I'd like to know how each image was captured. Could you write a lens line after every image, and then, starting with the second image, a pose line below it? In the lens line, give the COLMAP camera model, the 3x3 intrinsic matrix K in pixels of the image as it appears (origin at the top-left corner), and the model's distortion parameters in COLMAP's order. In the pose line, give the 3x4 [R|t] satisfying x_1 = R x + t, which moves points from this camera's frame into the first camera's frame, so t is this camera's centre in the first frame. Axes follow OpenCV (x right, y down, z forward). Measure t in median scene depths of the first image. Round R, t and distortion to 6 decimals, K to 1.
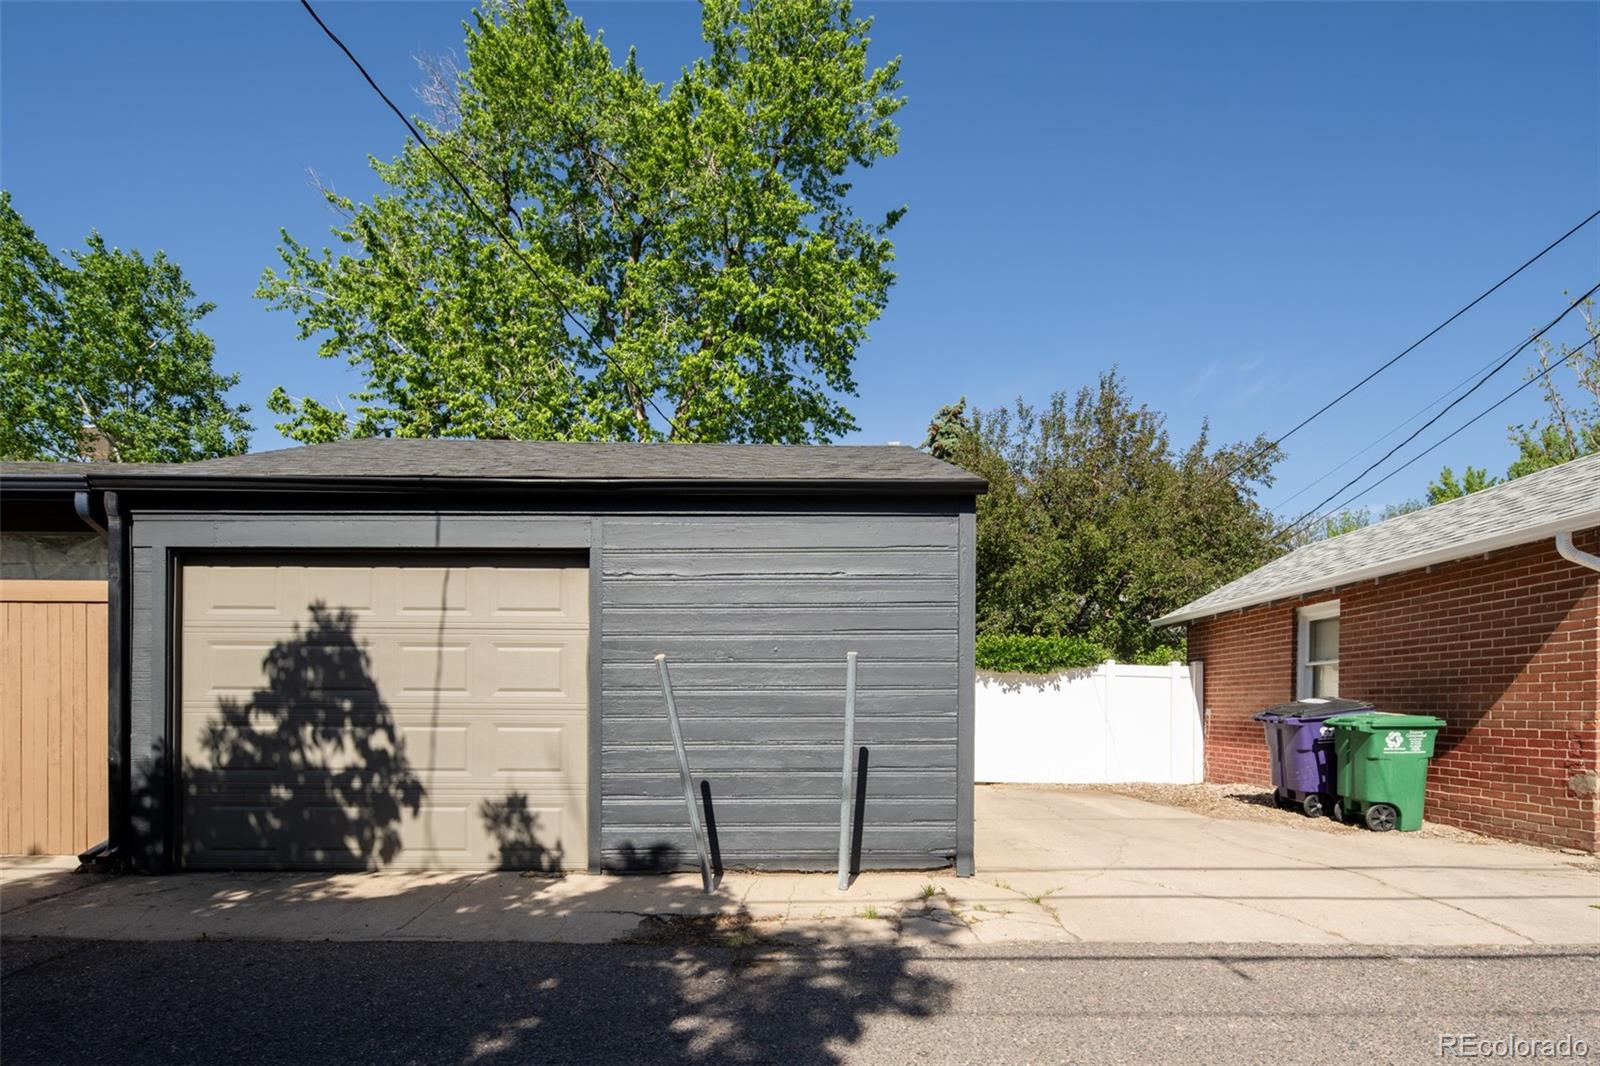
lens RADIAL K [[772.7, 0, 798.5], [0, 772.7, 726.1], [0, 0, 1]] dist [0.000638, 0.000710]
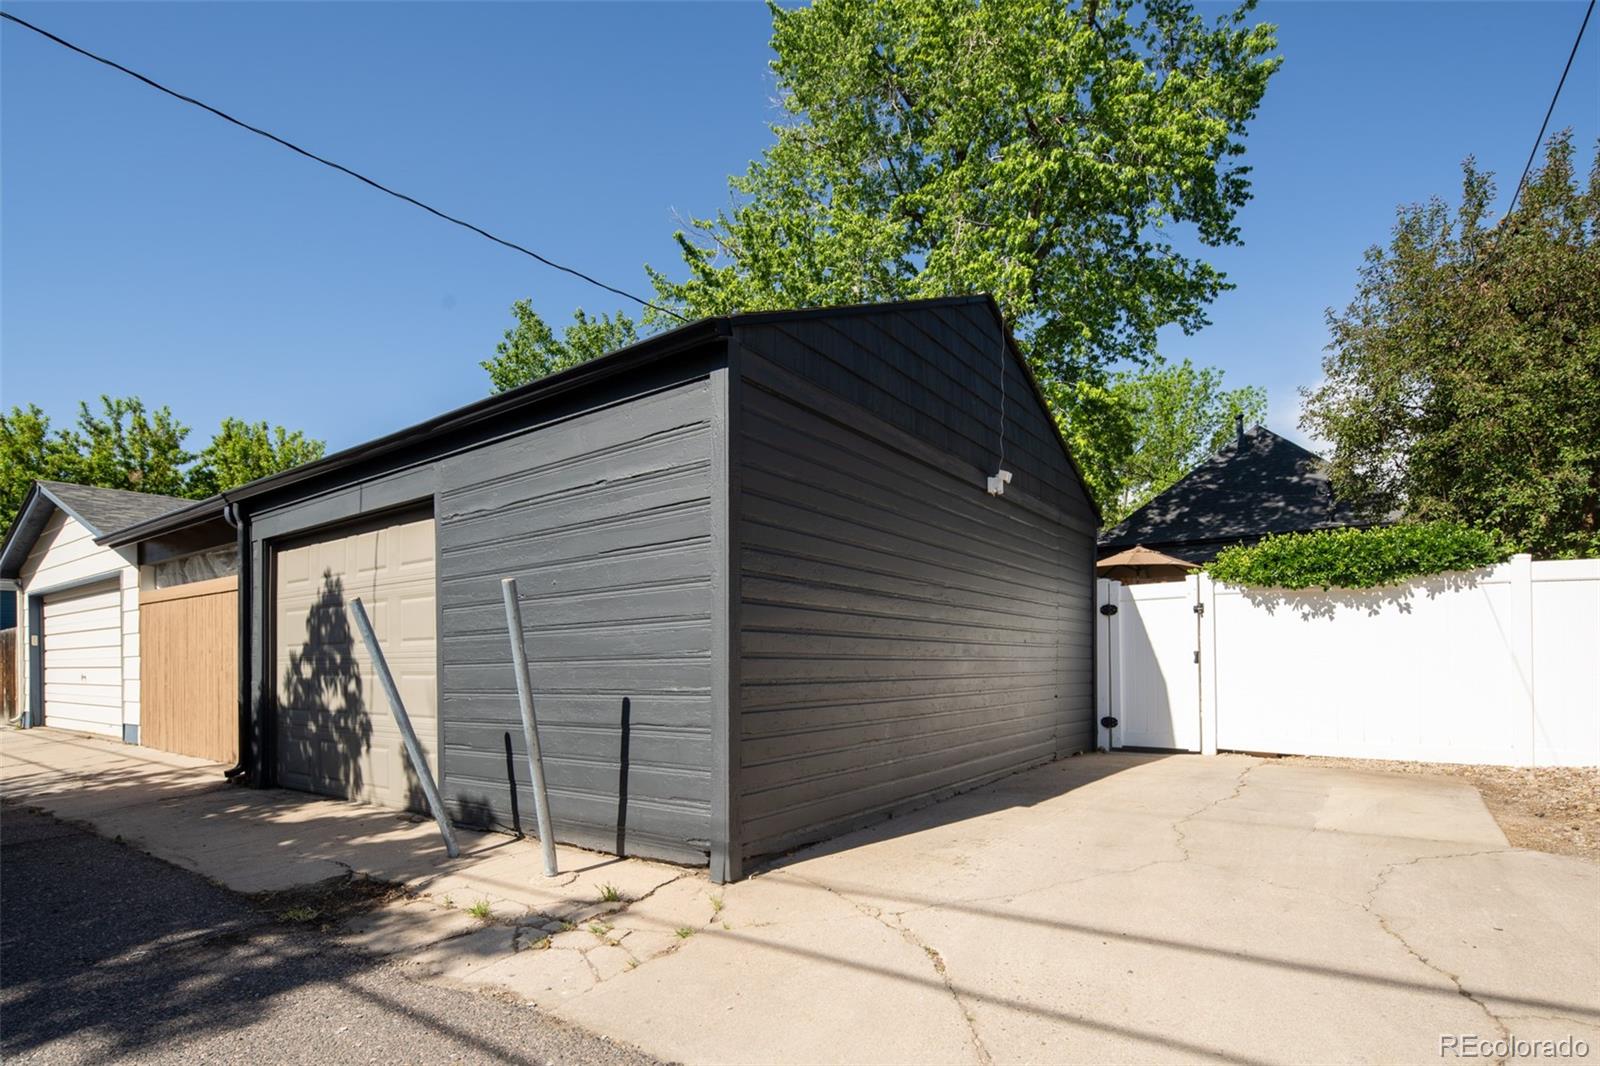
lens RADIAL K [[781.1, 0, 799.8], [0, 781.1, 656.0], [0, 0, 1]] dist [0.003993, 0.000561]
pose [[0.805449, -0.016115, -0.592446, 0.695052], [0.003956, 0.999754, -0.021816, 0.001777], [0.592652, 0.015228, 0.805315, 0.456703]]
